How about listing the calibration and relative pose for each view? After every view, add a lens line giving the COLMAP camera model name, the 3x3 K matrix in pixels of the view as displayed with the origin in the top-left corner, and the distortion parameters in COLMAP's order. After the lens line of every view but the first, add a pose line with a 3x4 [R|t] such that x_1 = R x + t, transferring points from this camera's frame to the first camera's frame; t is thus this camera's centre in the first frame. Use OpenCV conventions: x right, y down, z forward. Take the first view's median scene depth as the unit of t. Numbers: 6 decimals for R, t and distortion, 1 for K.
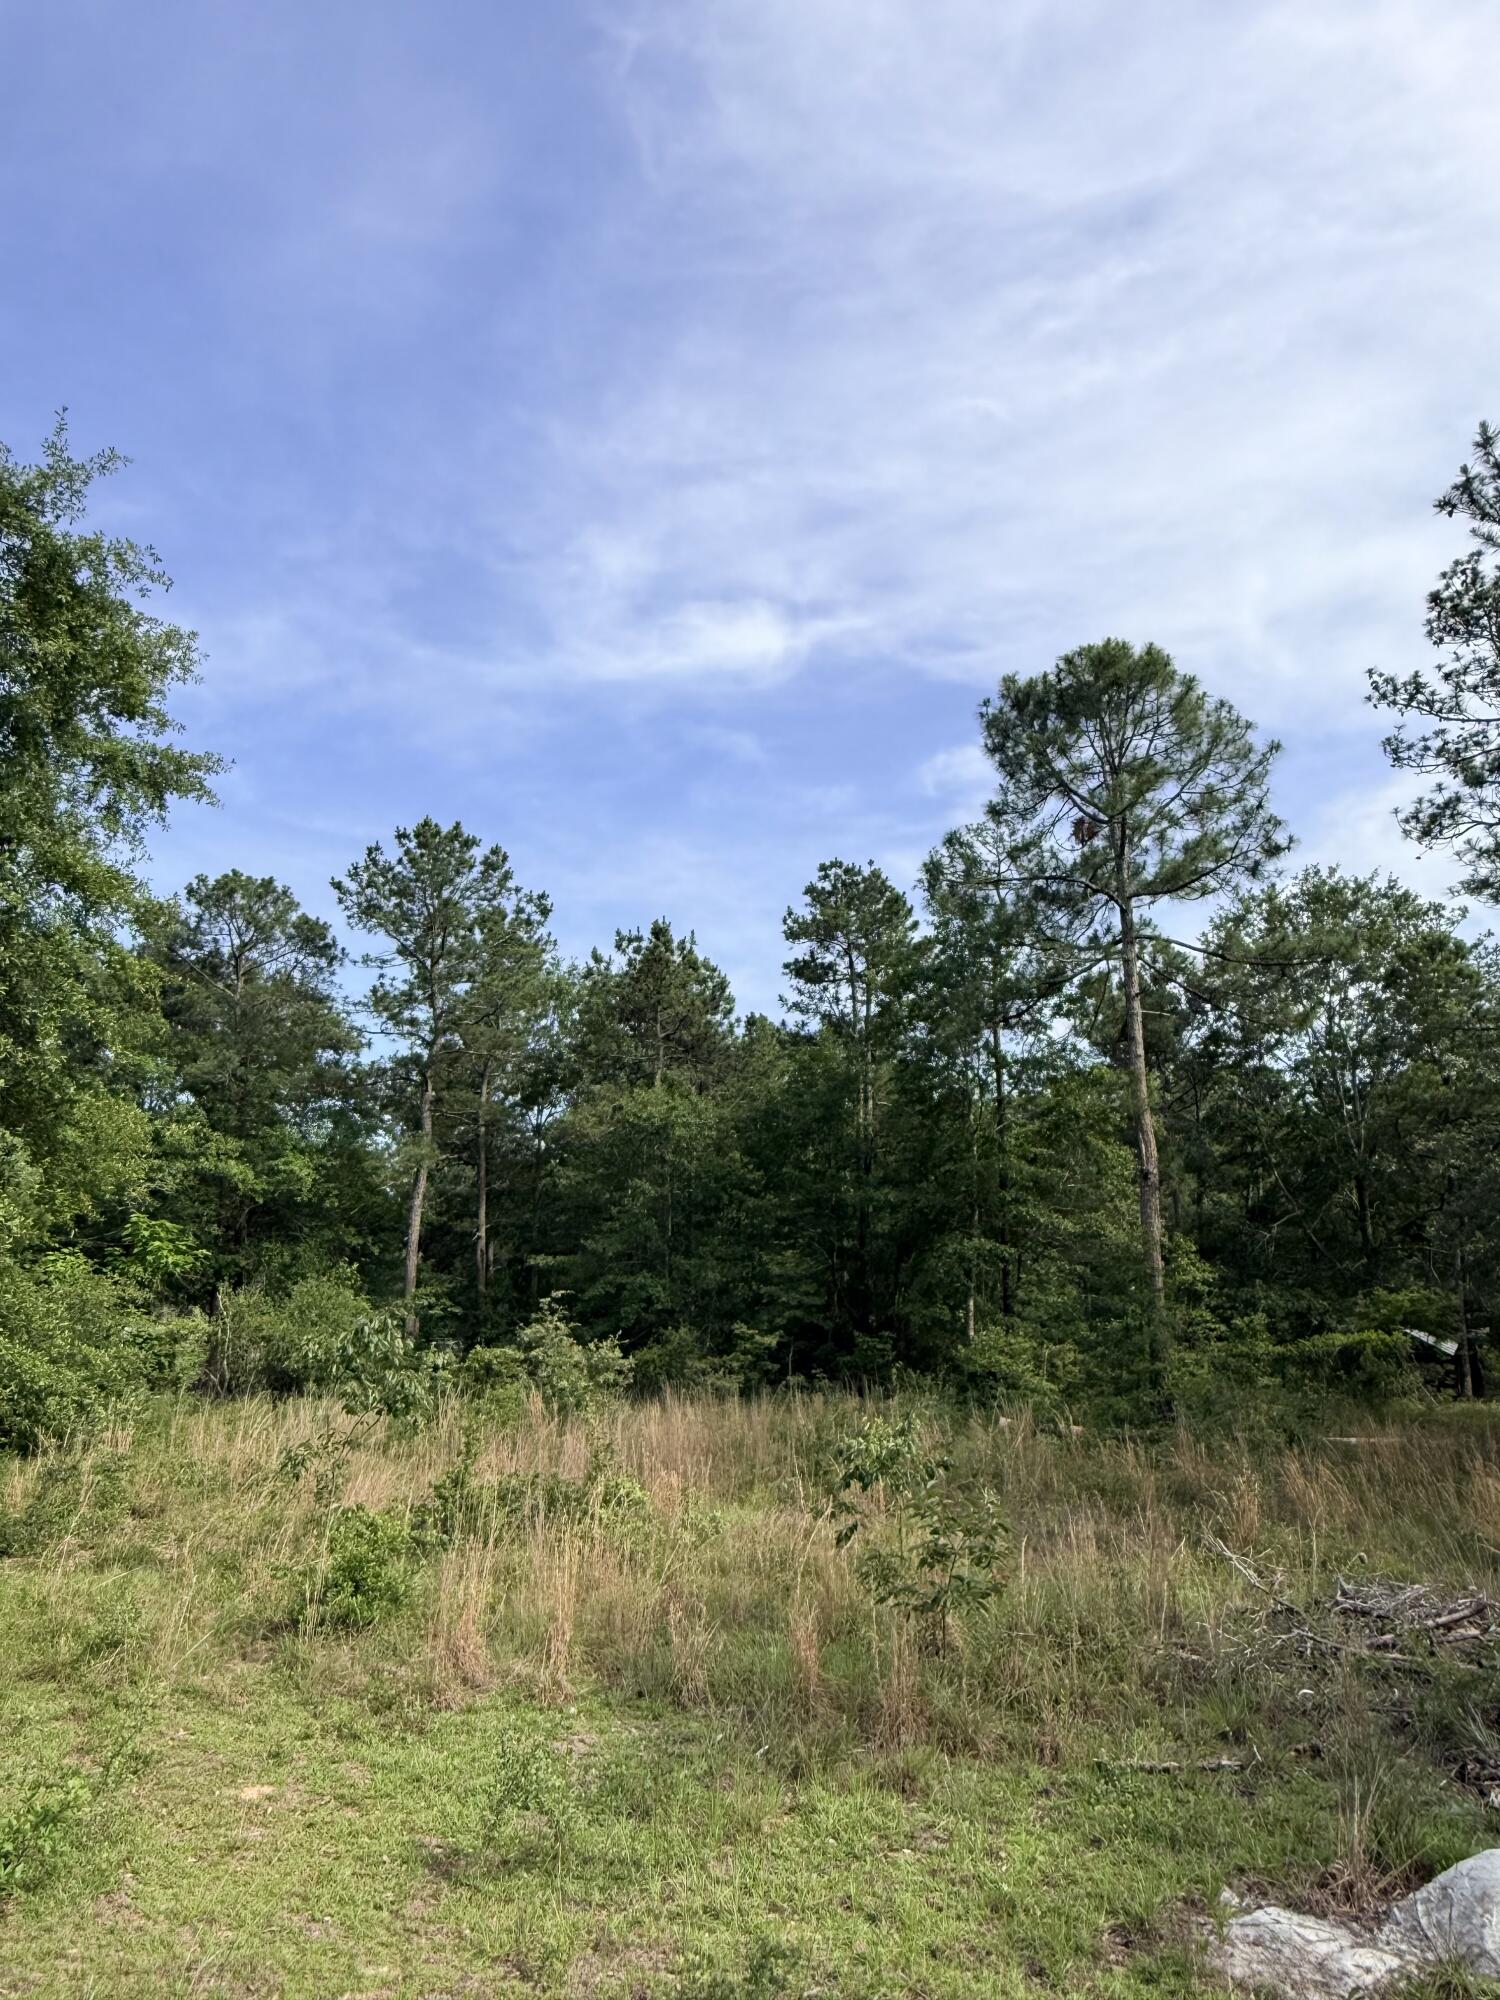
lens RADIAL K [[1398.4, 0, 750.0], [0, 1398.4, 1000.0], [0, 0, 1]] dist [-0.004723, 0.000254]
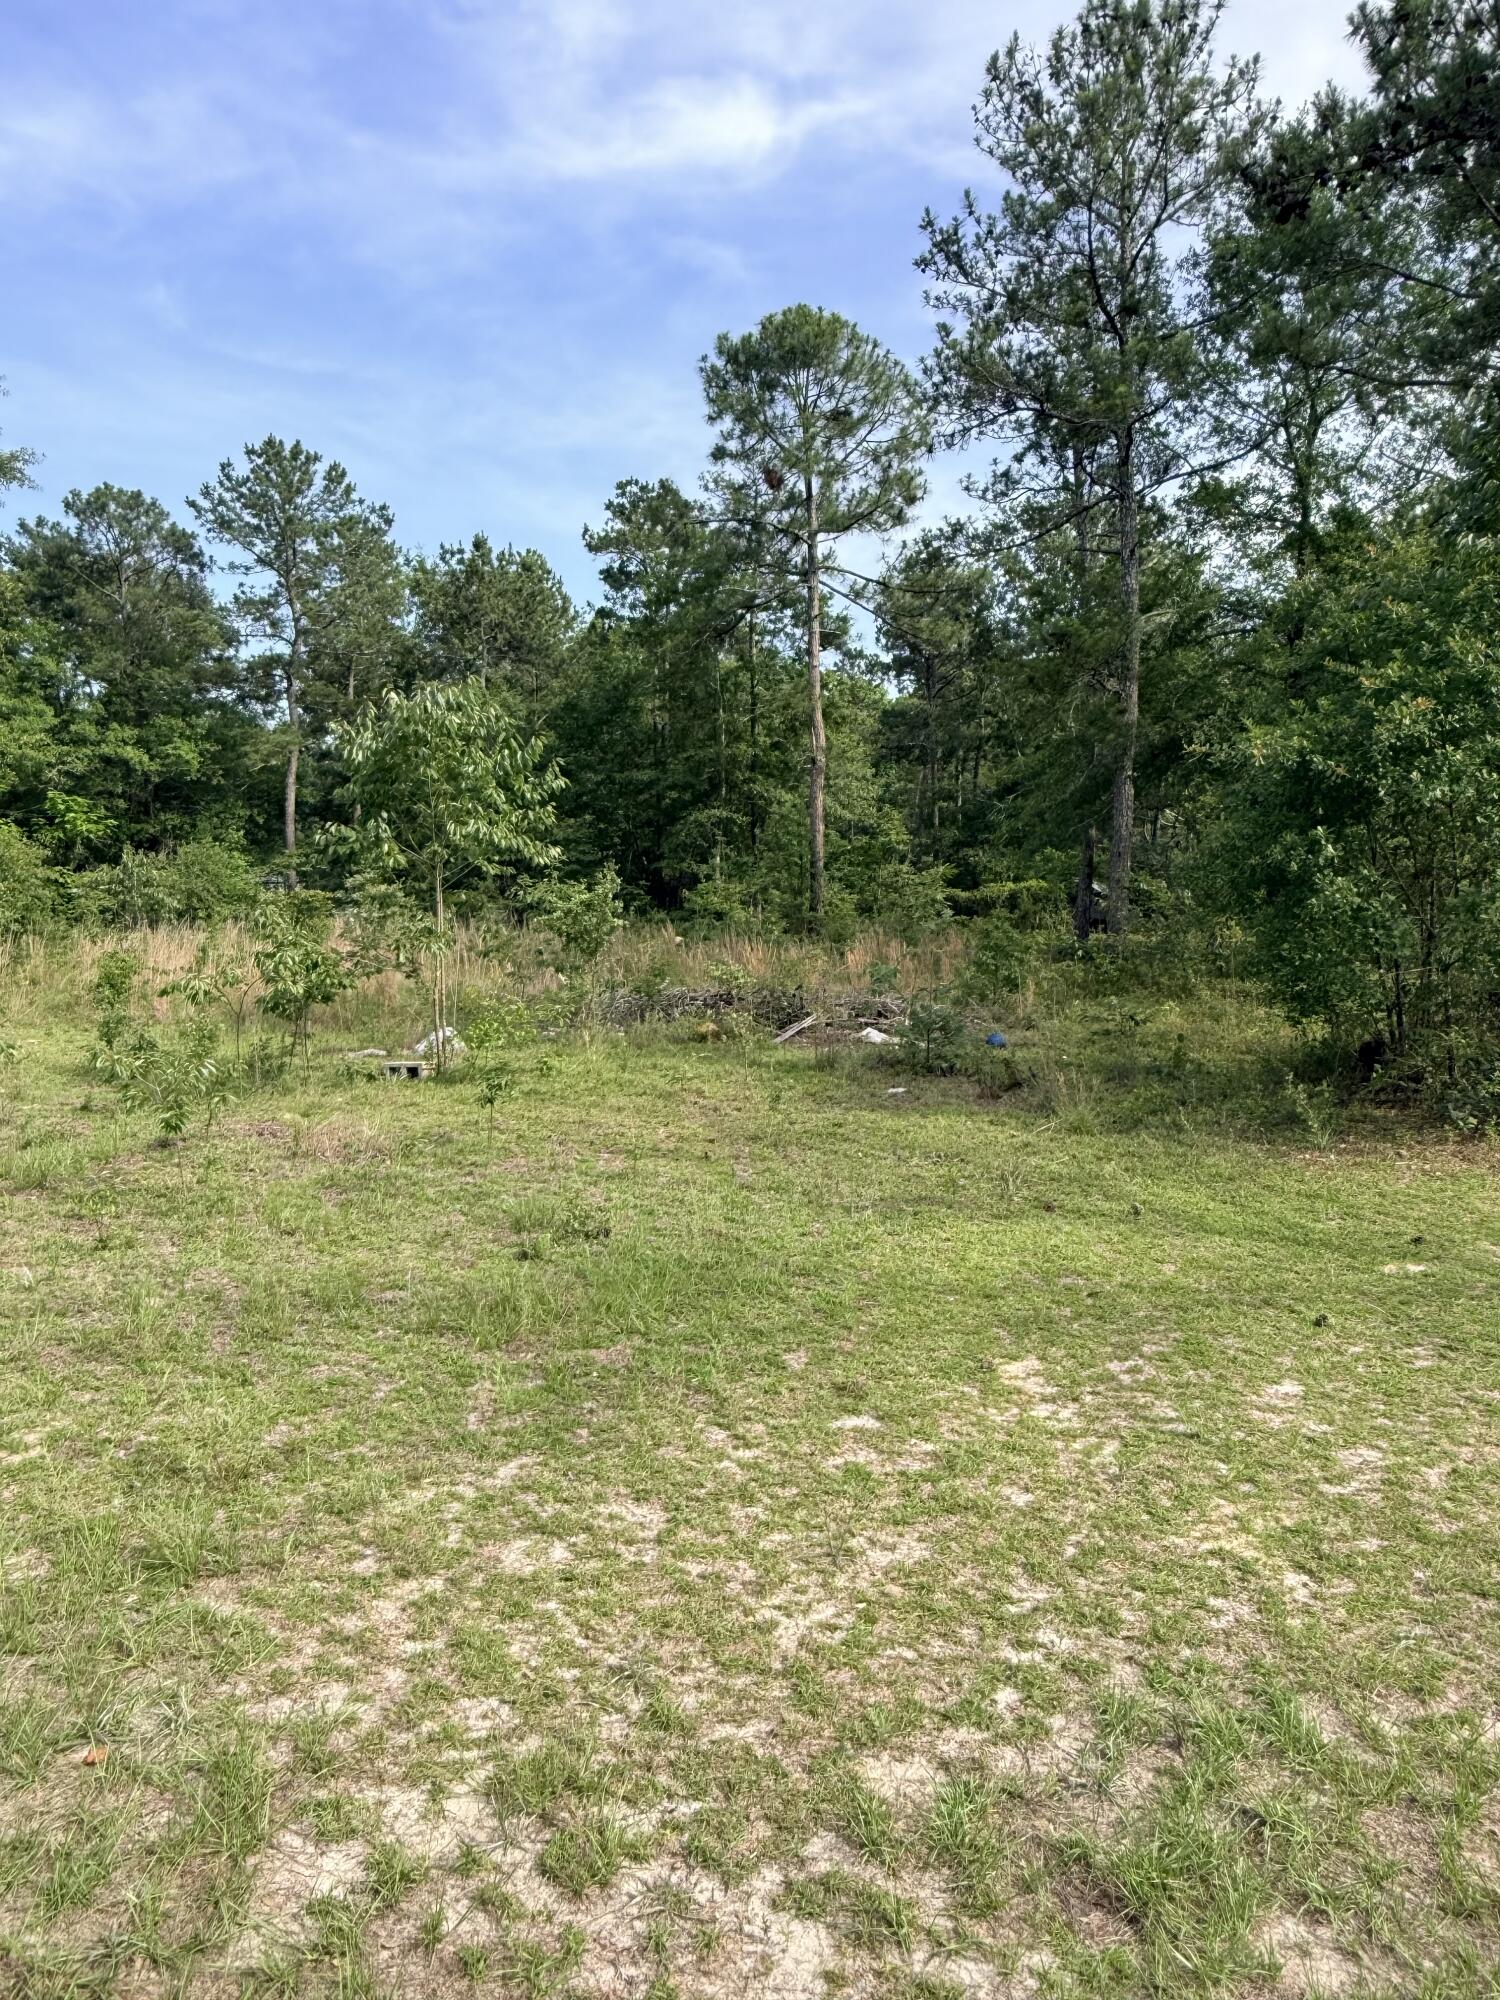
lens RADIAL K [[1417.2, 0, 750.0], [0, 1417.2, 1000.0], [0, 0, 1]] dist [-0.018497, 0.003608]
pose [[0.999926, -0.001791, 0.012070, 0.141526], [-0.001873, 0.954915, 0.296875, -0.036389], [-0.012057, -0.296875, 0.954840, -0.219486]]
